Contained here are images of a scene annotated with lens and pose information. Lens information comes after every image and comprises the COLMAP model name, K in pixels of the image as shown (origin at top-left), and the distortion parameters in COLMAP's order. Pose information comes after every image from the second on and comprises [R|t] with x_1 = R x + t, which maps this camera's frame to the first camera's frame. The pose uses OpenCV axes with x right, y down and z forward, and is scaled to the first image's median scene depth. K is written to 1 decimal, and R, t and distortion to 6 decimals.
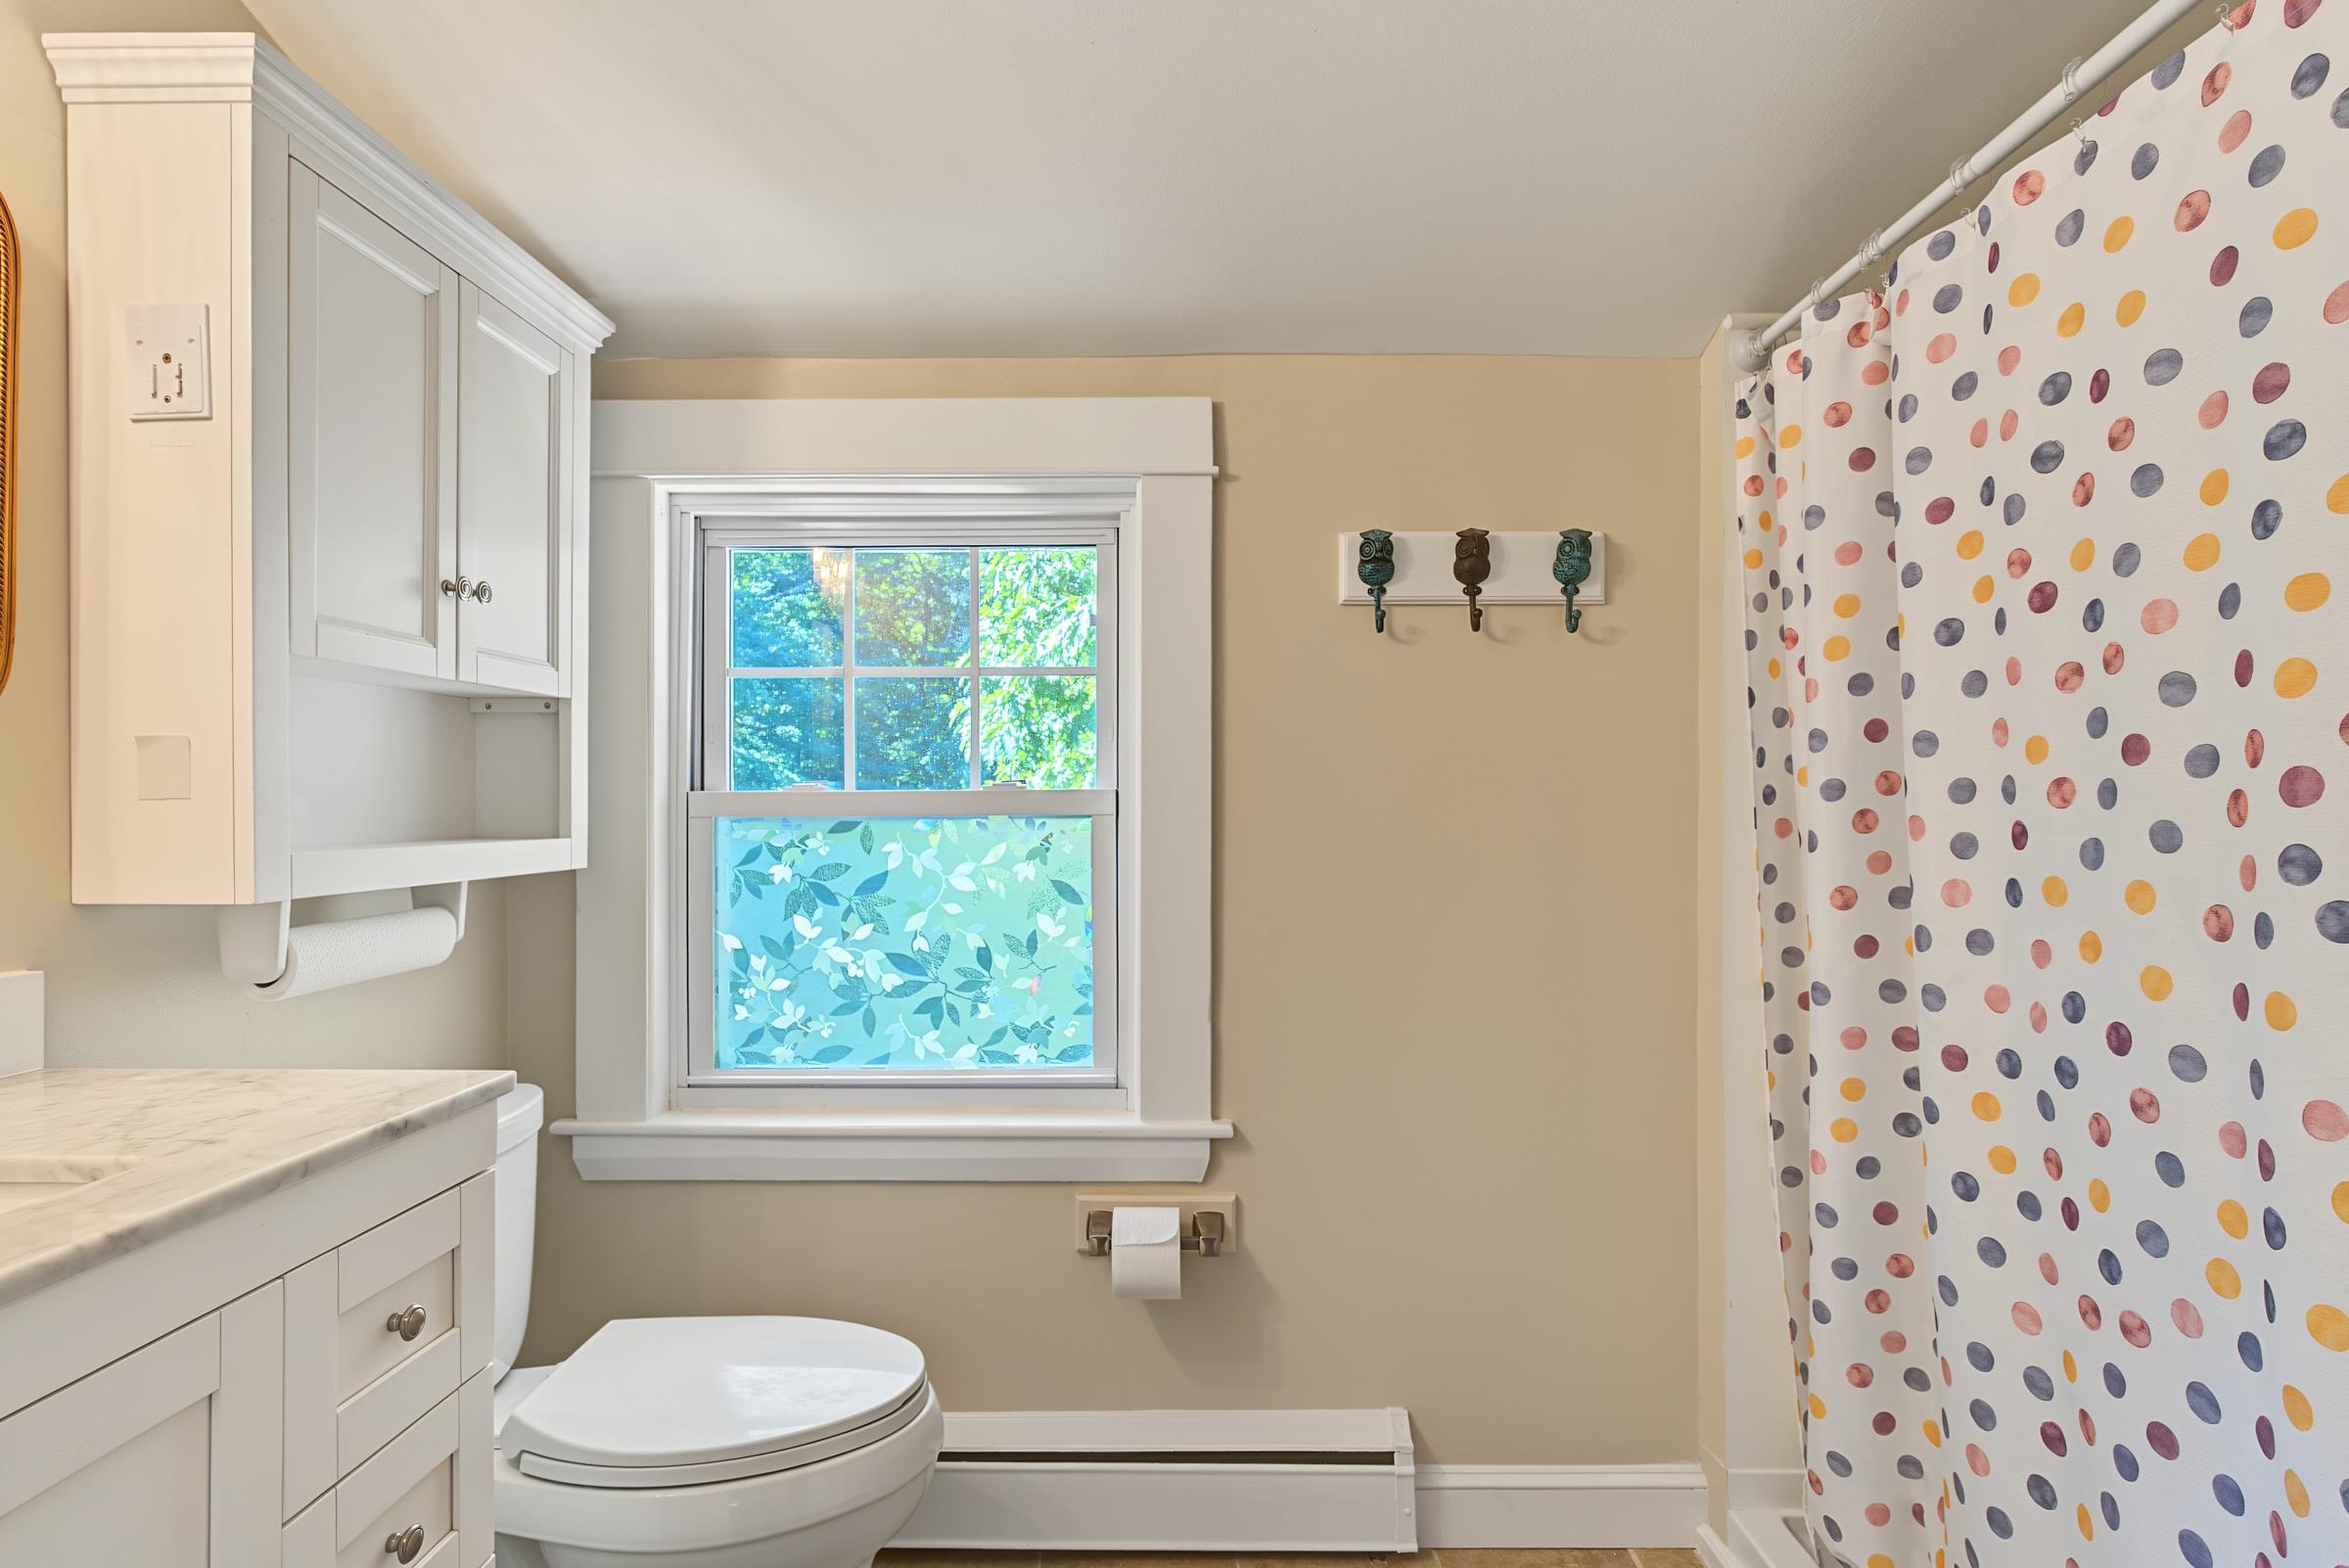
lens RADIAL K [[1131.2, 0, 1181.2], [0, 1131.2, 796.8], [0, 0, 1]] dist [-0.004989, 0.001134]
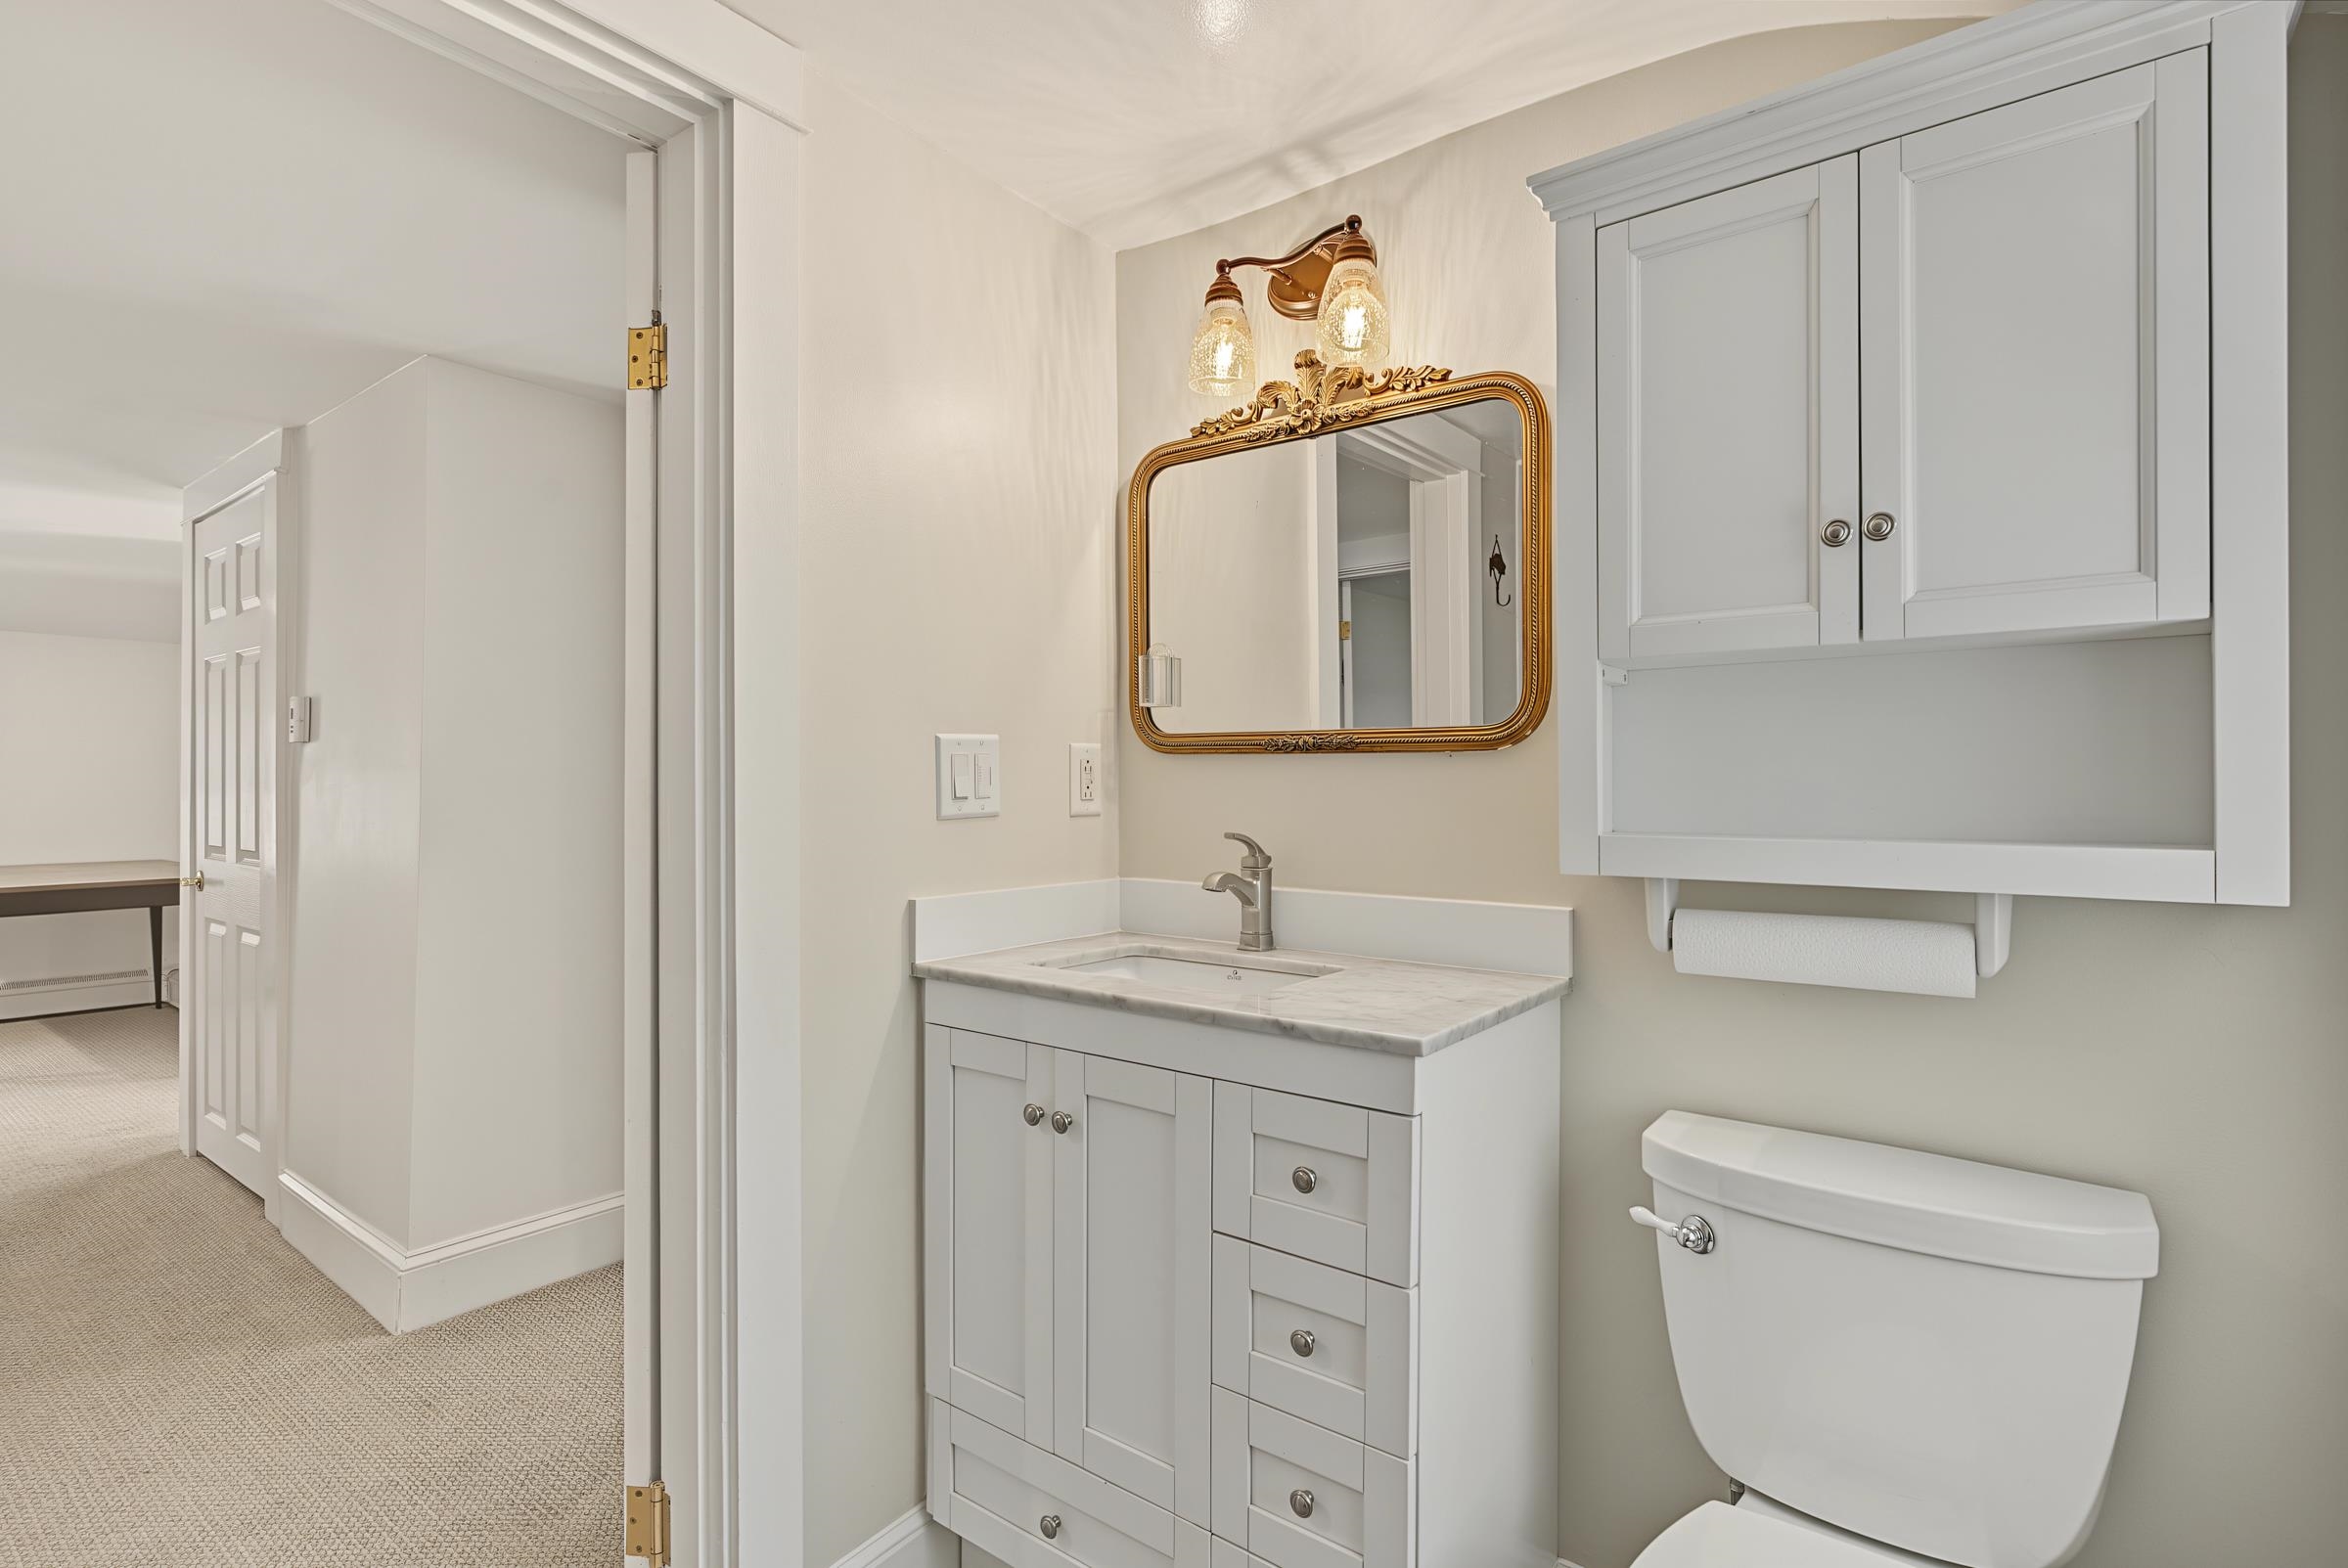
lens RADIAL K [[1130.6, 0, 1173.0], [0, 1130.6, 785.3], [0, 0, 1]] dist [-0.004989, 0.001134]
pose [[-0.595875, -0.005541, -0.803058, 0.294040], [0.002509, 0.999958, -0.008761, 0.006128], [0.803073, -0.007235, -0.595836, 1.013271]]
